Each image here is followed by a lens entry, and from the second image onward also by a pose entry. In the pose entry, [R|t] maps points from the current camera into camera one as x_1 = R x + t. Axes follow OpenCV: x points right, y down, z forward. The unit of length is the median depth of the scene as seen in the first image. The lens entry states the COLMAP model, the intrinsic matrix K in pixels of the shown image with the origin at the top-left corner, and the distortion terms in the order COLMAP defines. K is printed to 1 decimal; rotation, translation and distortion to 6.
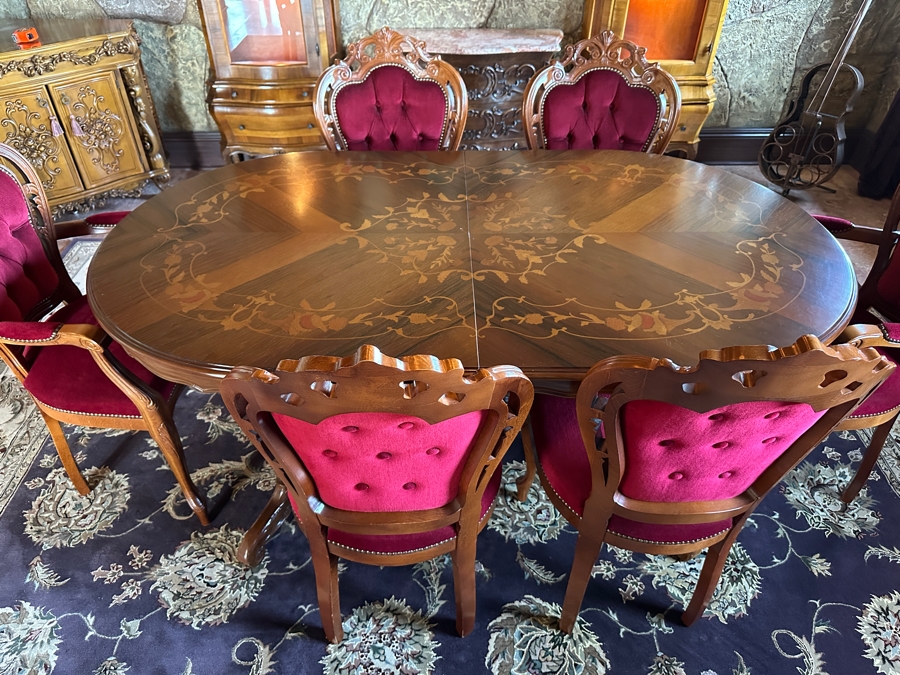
lens RADIAL K [[643.7, 0, 444.3], [0, 643.7, 341.8], [0, 0, 1]] dist [0.016002, -0.027577]
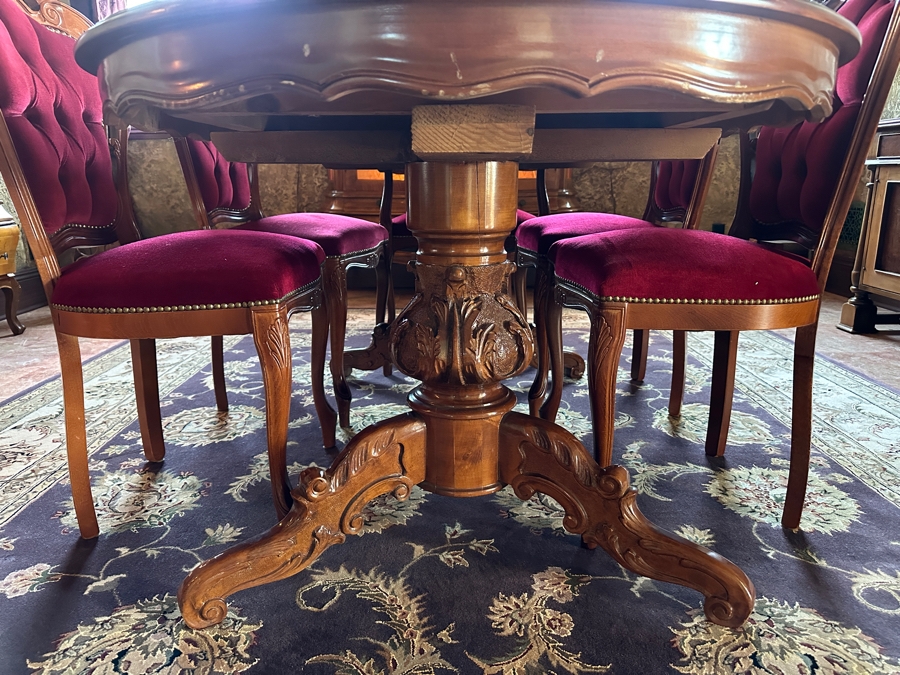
lens RADIAL K [[643.7, 0, 447.2], [0, 643.7, 331.3], [0, 0, 1]] dist [0.016002, -0.027577]
pose [[0.017711, -0.235187, 0.971789, -0.757328], [0.639181, 0.750060, 0.169876, -0.082943], [-0.768853, 0.618140, 0.163611, 0.928629]]
